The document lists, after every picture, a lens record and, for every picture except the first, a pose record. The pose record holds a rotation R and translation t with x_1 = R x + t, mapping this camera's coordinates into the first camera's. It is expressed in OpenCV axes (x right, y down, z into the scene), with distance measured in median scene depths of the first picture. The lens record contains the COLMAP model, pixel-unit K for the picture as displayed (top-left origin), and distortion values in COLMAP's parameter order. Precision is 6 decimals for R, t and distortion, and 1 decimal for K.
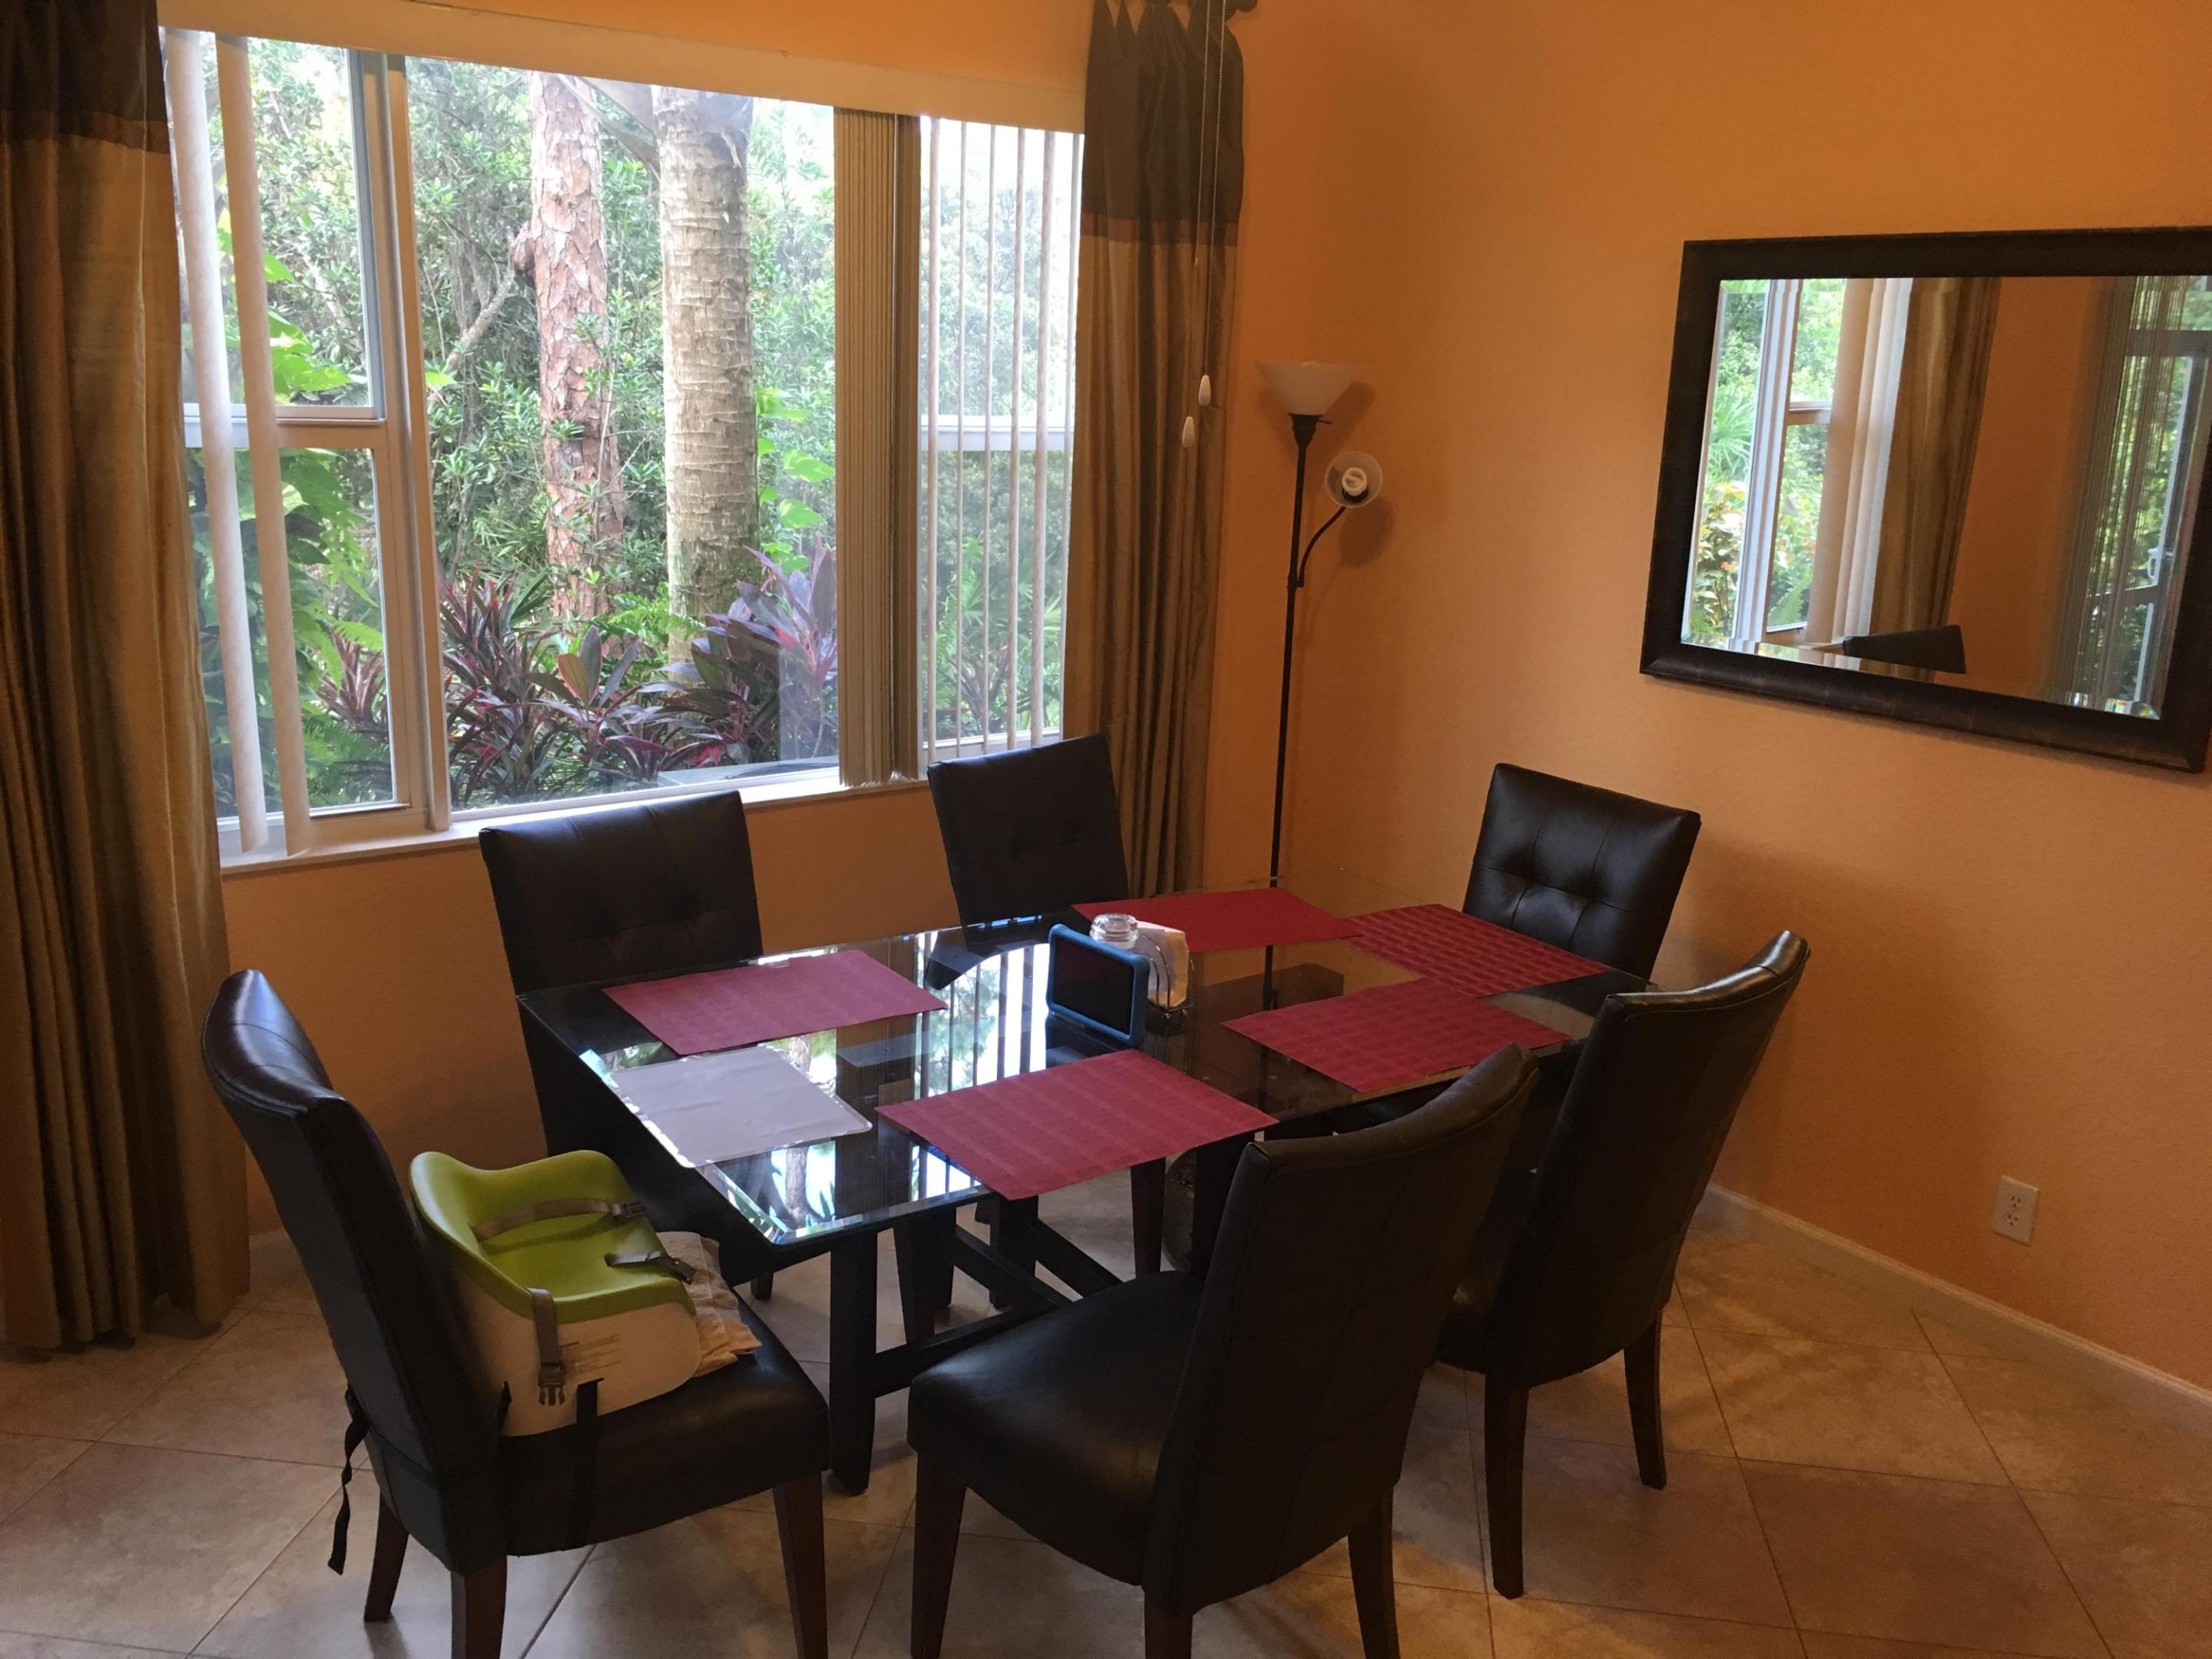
lens RADIAL K [[1867.9, 0, 1106.0], [0, 1867.9, 829.5], [0, 0, 1]] dist [0.065307, -0.078382]
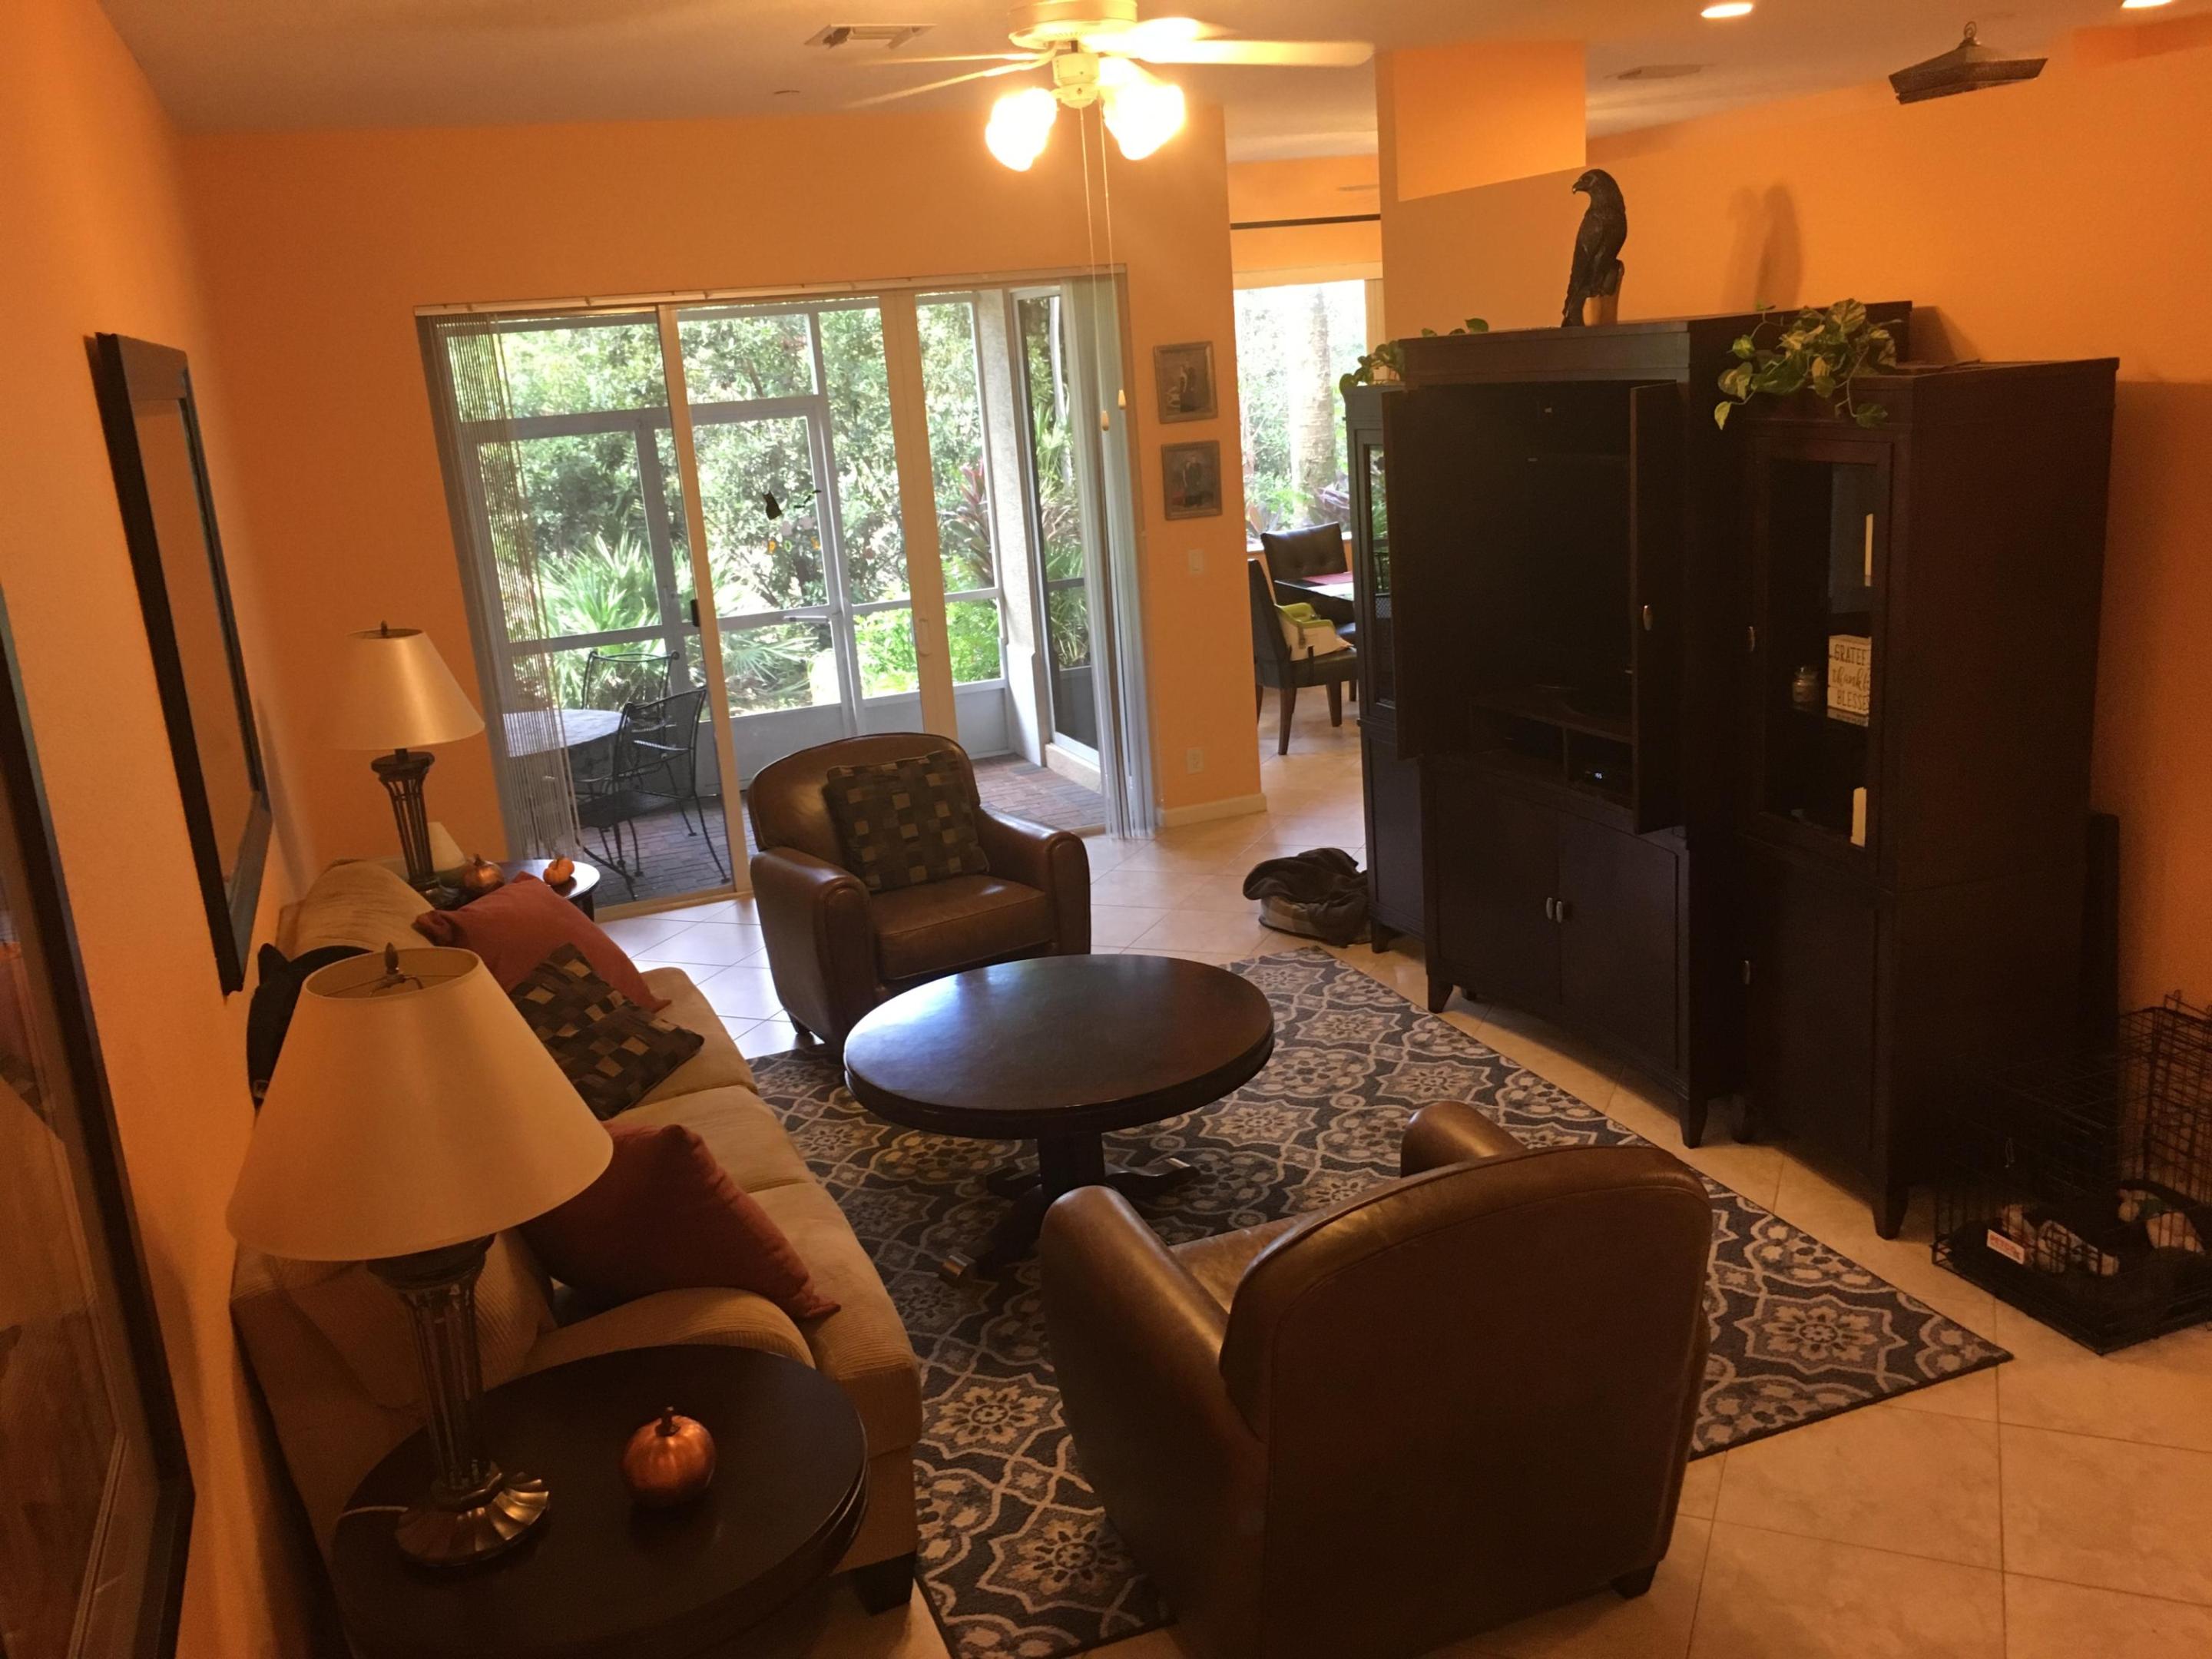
lens RADIAL K [[1893.8, 0, 1106.0], [0, 1893.8, 829.5], [0, 0, 1]] dist [0.031547, 0.007885]
pose [[0.954270, -0.034152, -0.296989, 0.289889], [0.037312, 0.999291, 0.004975, 0.390230], [0.296609, -0.015828, 0.954868, -1.764288]]
